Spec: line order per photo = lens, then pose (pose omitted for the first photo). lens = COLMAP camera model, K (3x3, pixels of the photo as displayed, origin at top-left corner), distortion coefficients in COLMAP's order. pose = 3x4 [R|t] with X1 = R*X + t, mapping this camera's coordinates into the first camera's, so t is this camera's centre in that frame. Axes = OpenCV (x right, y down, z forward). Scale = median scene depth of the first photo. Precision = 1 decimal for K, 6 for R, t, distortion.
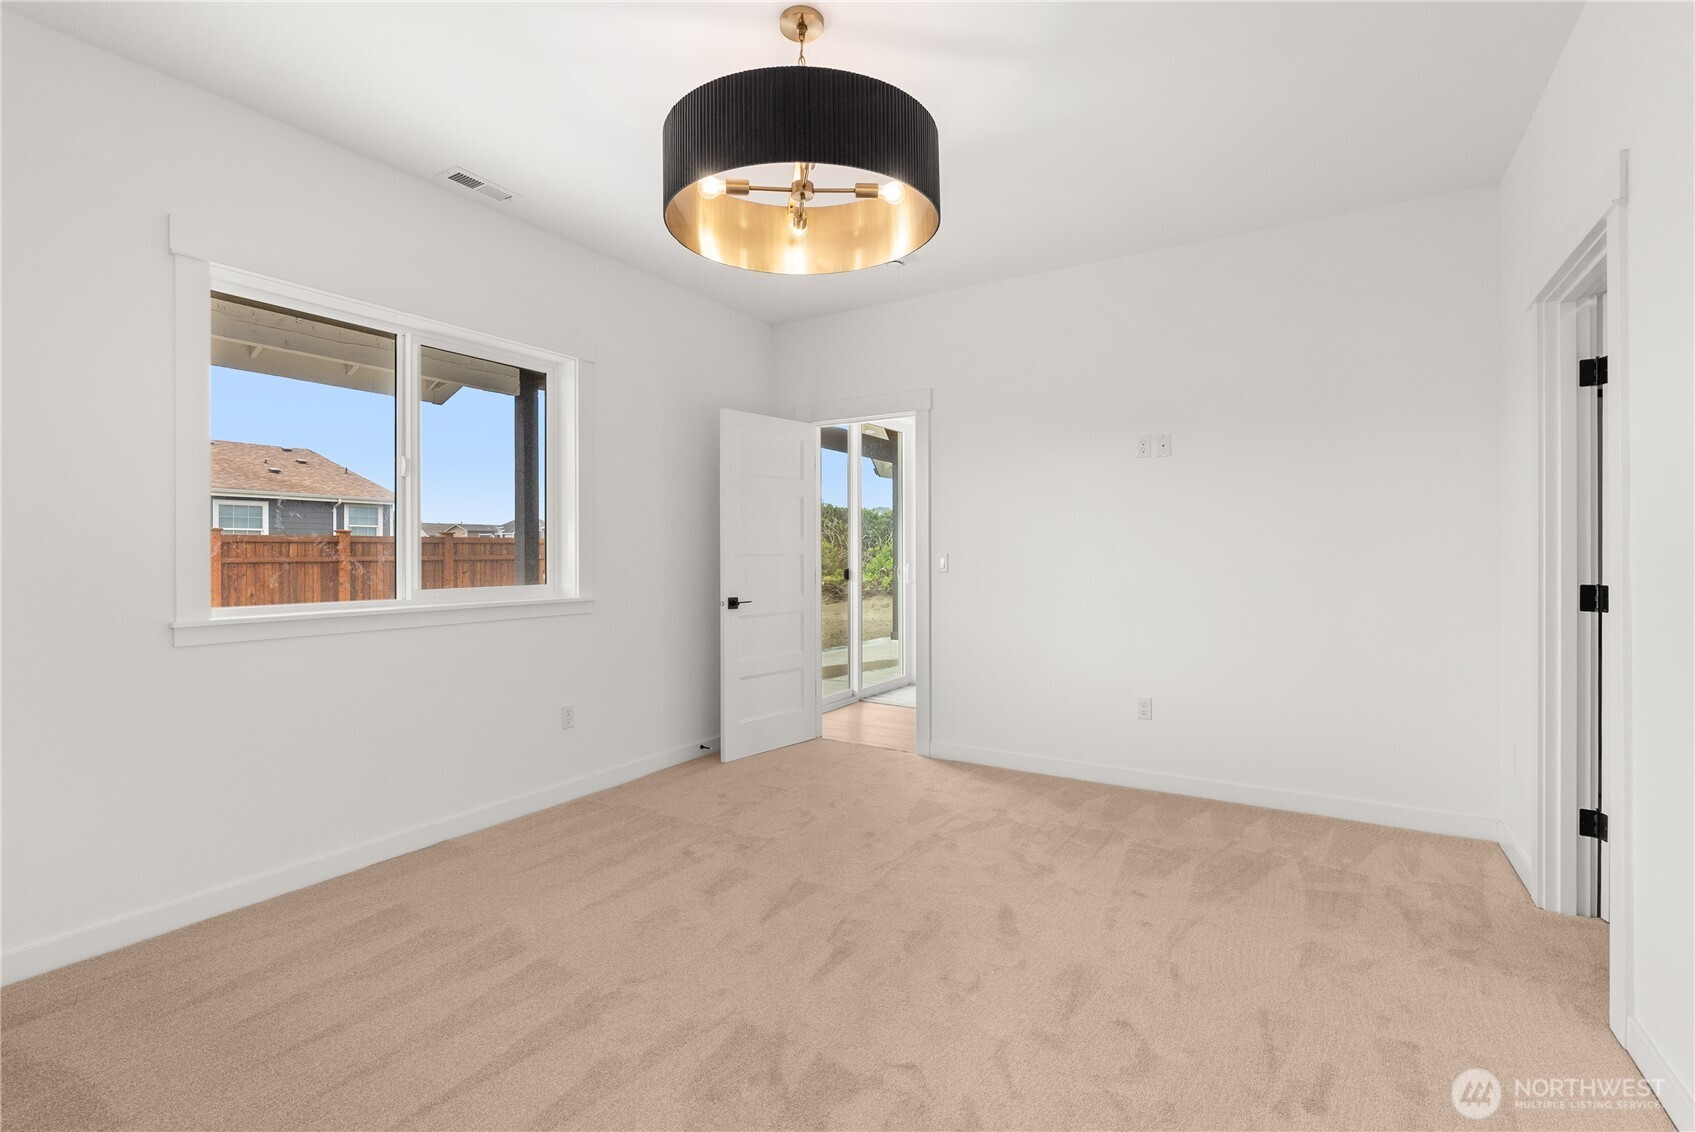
lens RADIAL K [[768.4, 0, 842.3], [0, 768.4, 558.0], [0, 0, 1]] dist [-0.007949, 0.003973]
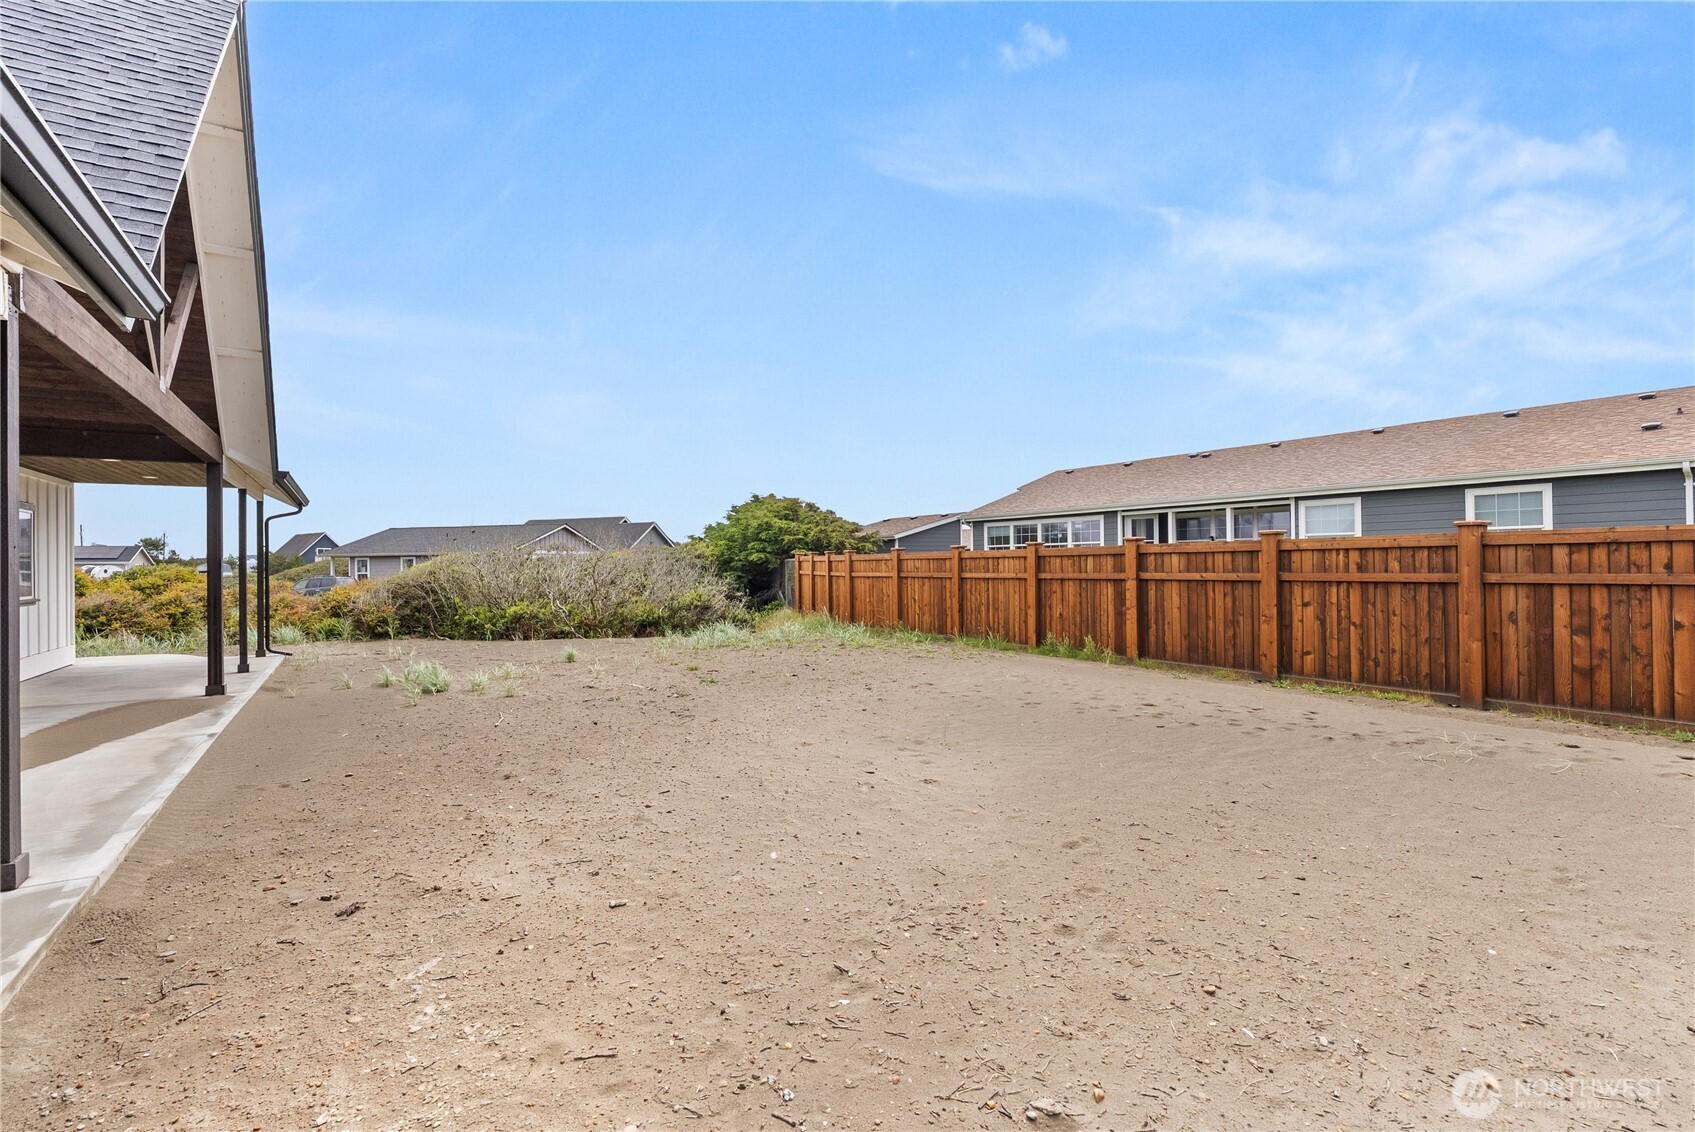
lens RADIAL K [[768.4, 0, 842.8], [0, 768.4, 561.2], [0, 0, 1]] dist [-0.007949, 0.003973]
pose [[-0.432837, 0.003931, -0.901464, 0.153978], [0.006316, 0.999979, 0.001328, -0.016320], [0.901450, -0.005119, -0.432853, 1.090359]]
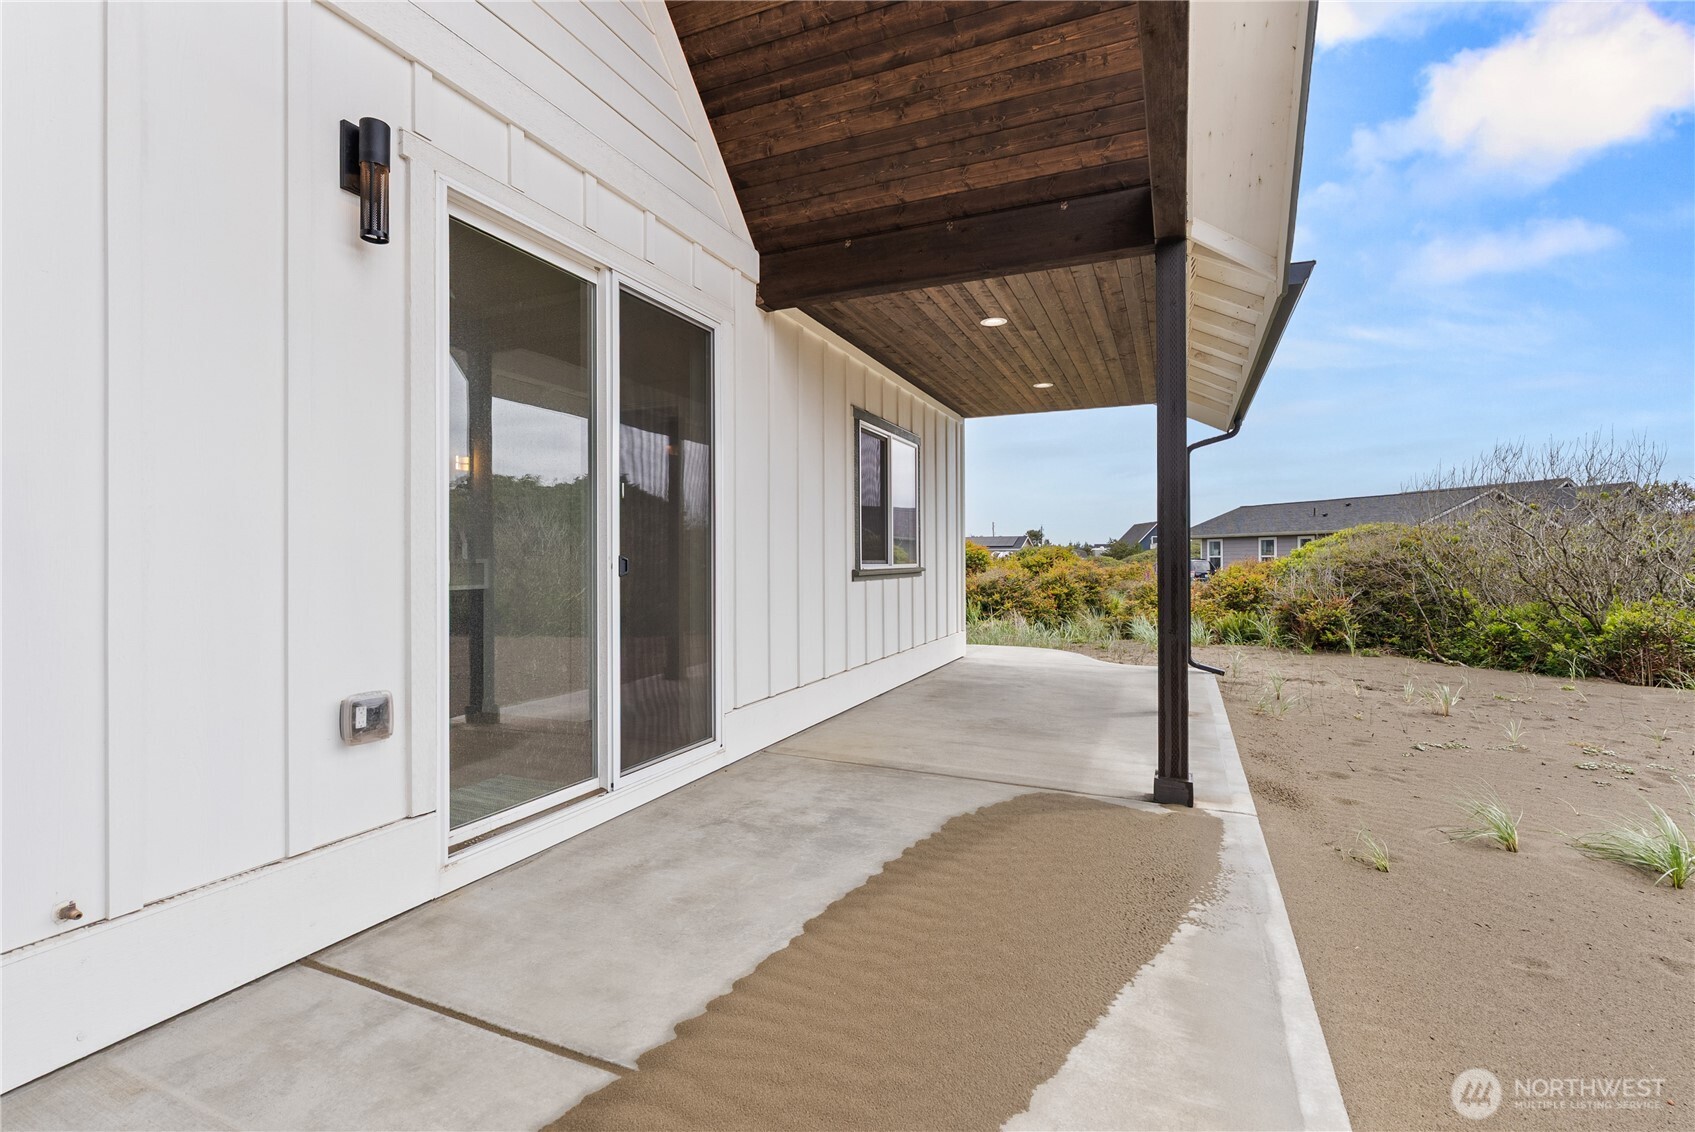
lens RADIAL K [[768.4, 0, 847.5], [0, 768.4, 560.2], [0, 0, 1]] dist [-0.007949, 0.003973]
pose [[-0.988565, 0.007948, -0.150585, -0.033156], [0.006914, 0.999949, 0.007389, 0.005288], [0.150636, 0.006264, -0.988570, 0.614563]]
